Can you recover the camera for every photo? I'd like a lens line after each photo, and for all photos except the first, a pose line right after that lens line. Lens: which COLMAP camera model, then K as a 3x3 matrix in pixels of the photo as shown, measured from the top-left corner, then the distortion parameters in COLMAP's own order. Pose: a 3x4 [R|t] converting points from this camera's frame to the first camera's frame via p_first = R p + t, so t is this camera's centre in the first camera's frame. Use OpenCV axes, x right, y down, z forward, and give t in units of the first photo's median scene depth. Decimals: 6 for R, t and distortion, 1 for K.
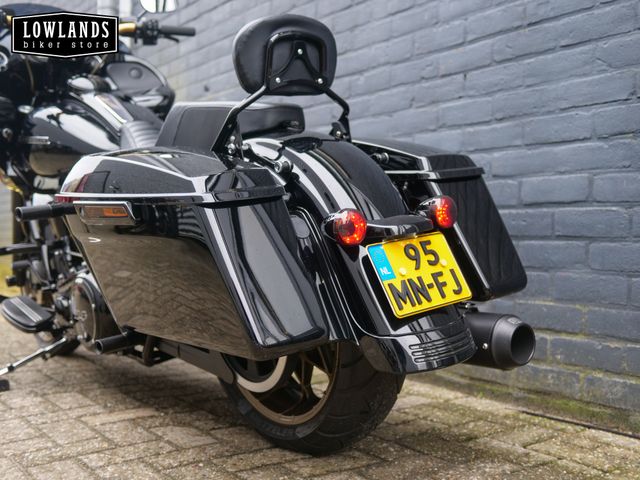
lens RADIAL K [[735.6, 0, 318.3], [0, 735.6, 240.4], [0, 0, 1]] dist [-0.000628, 0.000000]
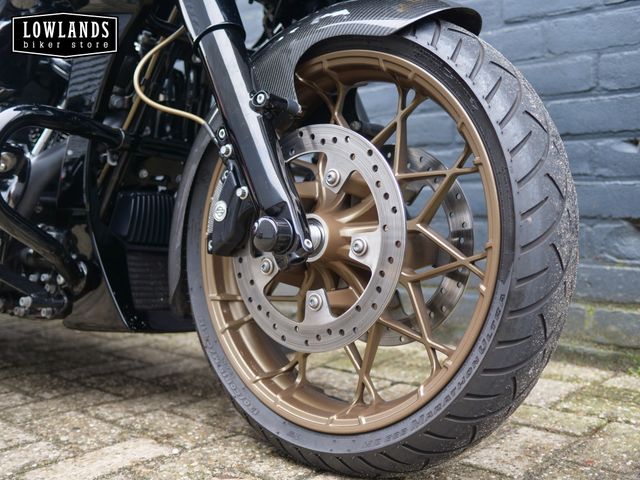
lens RADIAL K [[735.6, 0, 315.0], [0, 735.6, 244.0], [0, 0, 1]] dist [-0.000628, 0.000000]
pose [[0.979827, -0.037035, 0.196384, -0.209890], [0.025215, 0.997736, 0.062352, 0.049225], [-0.198248, -0.056143, 0.978543, 0.442131]]
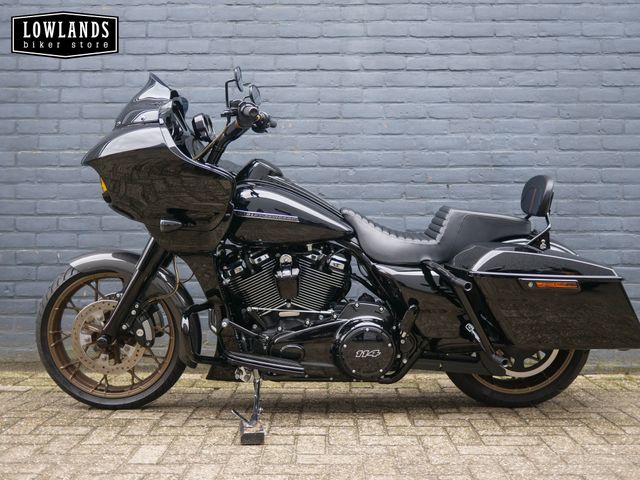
lens RADIAL K [[735.6, 0, 319.6], [0, 735.6, 242.6], [0, 0, 1]] dist [-0.000628, 0.000000]
pose [[0.599916, -0.003688, 0.800054, -1.469521], [0.011124, 0.999931, -0.003731, -0.100227], [-0.799986, 0.011138, 0.599916, 0.249734]]
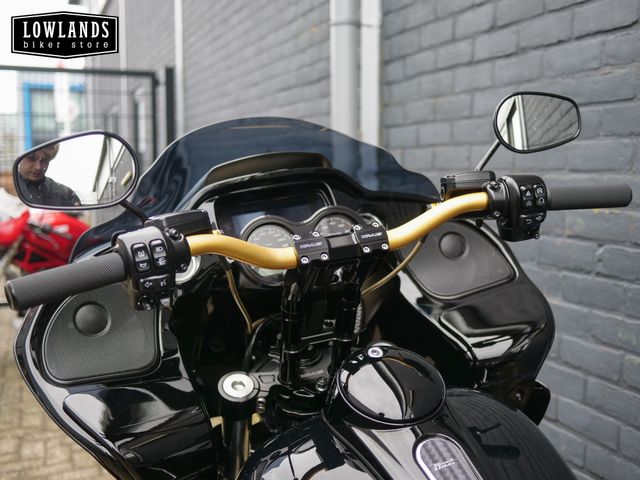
lens RADIAL K [[735.6, 0, 323.9], [0, 735.6, 240.0], [0, 0, 1]] dist [-0.000628, 0.000000]
pose [[0.968981, 0.014184, -0.246728, -0.300358], [0.008141, 0.995978, 0.089230, -0.387770], [0.247001, -0.088471, 0.964968, 0.746136]]
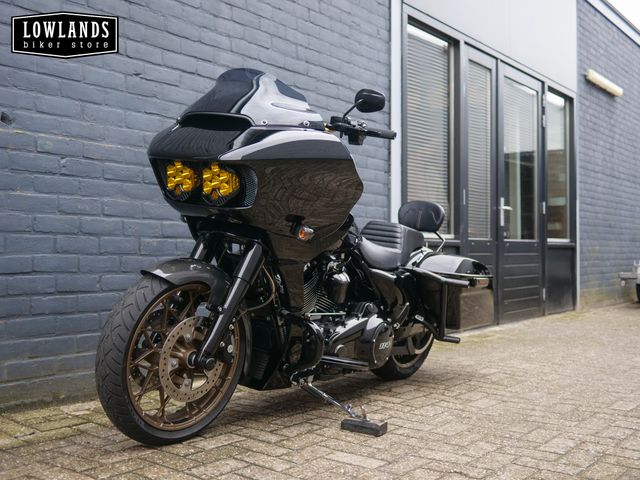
lens RADIAL K [[735.6, 0, 318.9], [0, 735.6, 239.9], [0, 0, 1]] dist [-0.000628, 0.000000]
pose [[-0.282892, 0.001557, 0.959150, -1.836793], [-0.004400, 0.999986, -0.002921, -0.125177], [-0.959142, -0.005046, -0.282881, 1.598341]]
